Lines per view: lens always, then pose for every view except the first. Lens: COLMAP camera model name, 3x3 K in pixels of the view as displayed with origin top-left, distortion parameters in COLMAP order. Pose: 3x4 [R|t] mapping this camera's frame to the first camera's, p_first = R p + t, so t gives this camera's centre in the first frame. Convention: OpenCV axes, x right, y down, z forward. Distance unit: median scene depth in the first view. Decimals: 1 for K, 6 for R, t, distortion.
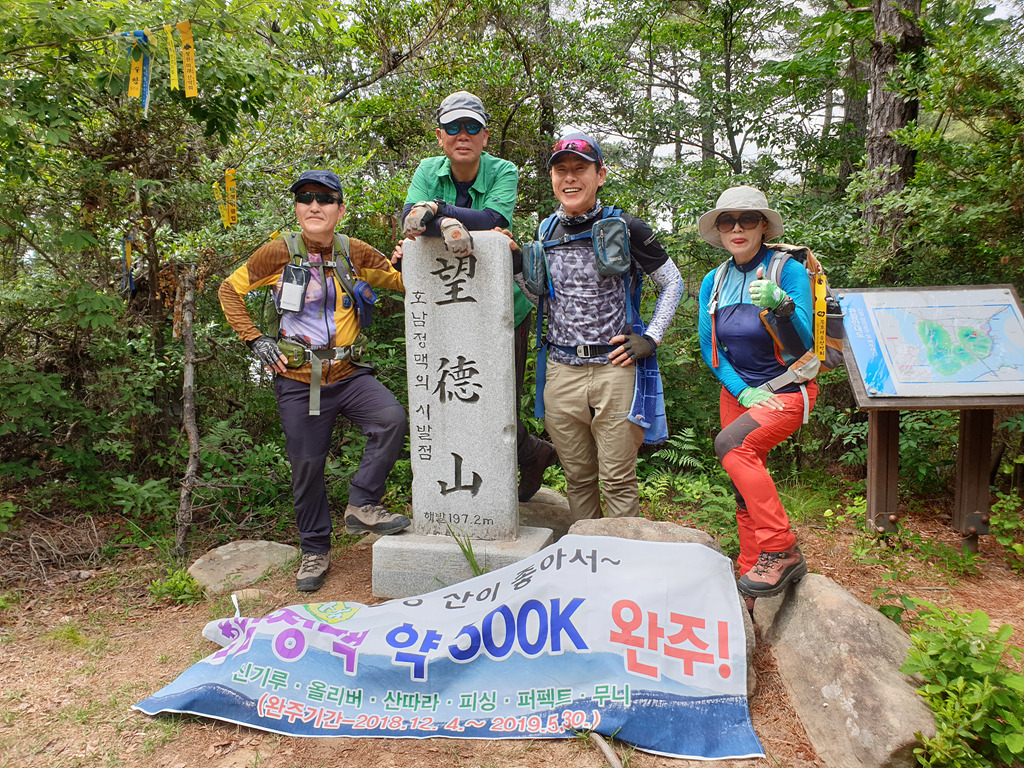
lens RADIAL K [[771.9, 0, 514.0], [0, 771.9, 378.4], [0, 0, 1]] dist [0.040720, -0.001666]
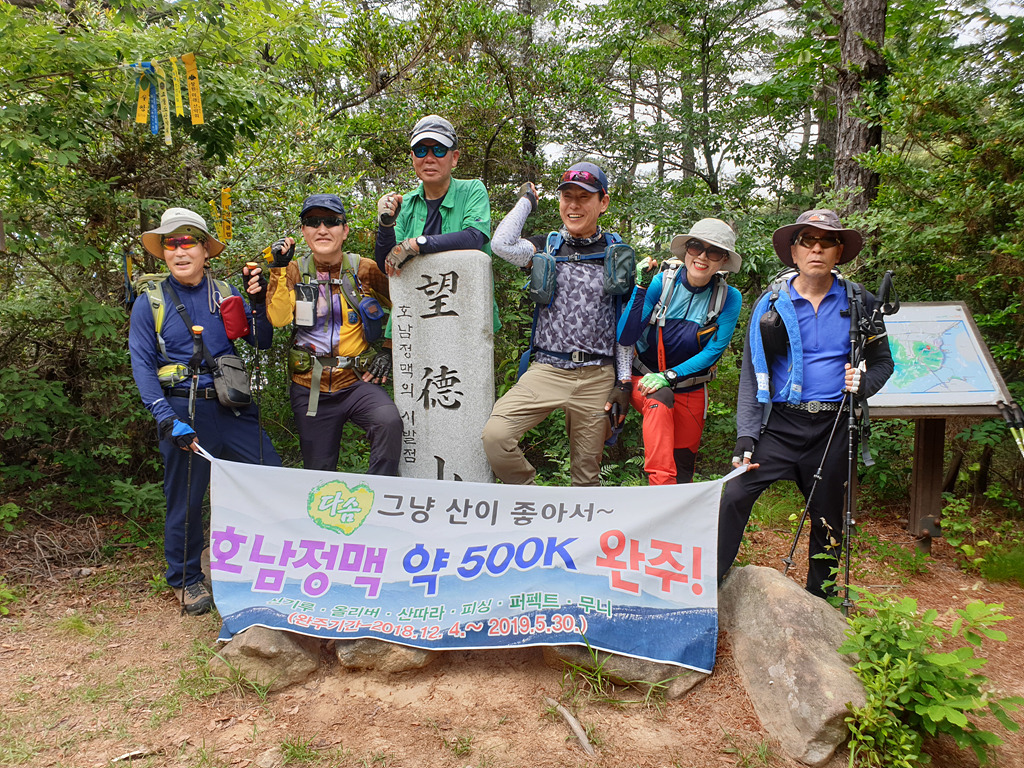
lens RADIAL K [[769.7, 0, 504.4], [0, 769.7, 379.5], [0, 0, 1]] dist [0.045013, -0.003698]
pose [[0.999965, 0.004588, 0.006945, 0.005799], [-0.004494, 0.999899, -0.013480, 0.002950], [-0.007006, 0.013449, 0.999885, -0.050032]]
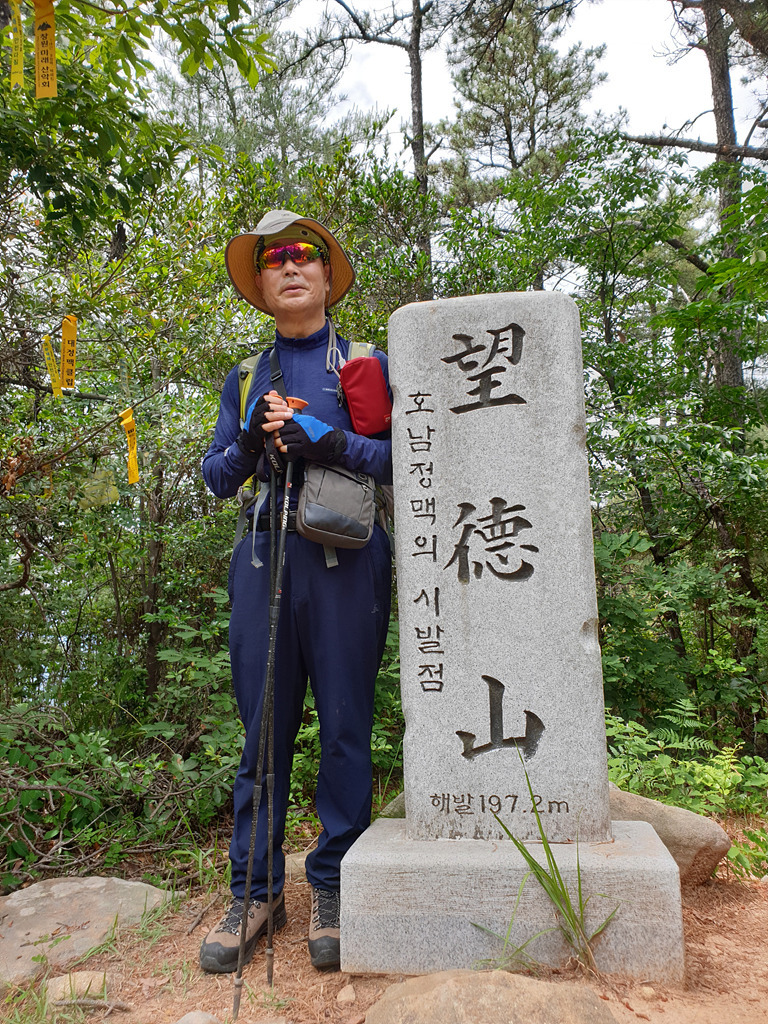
lens RADIAL K [[771.9, 0, 384.0], [0, 771.9, 512.0], [0, 0, 1]] dist [0.040720, -0.001666]
pose [[0.996438, 0.001018, 0.084322, -0.138127], [0.020313, 0.967586, -0.251723, 0.084974], [-0.081845, 0.252540, 0.964119, 0.316017]]
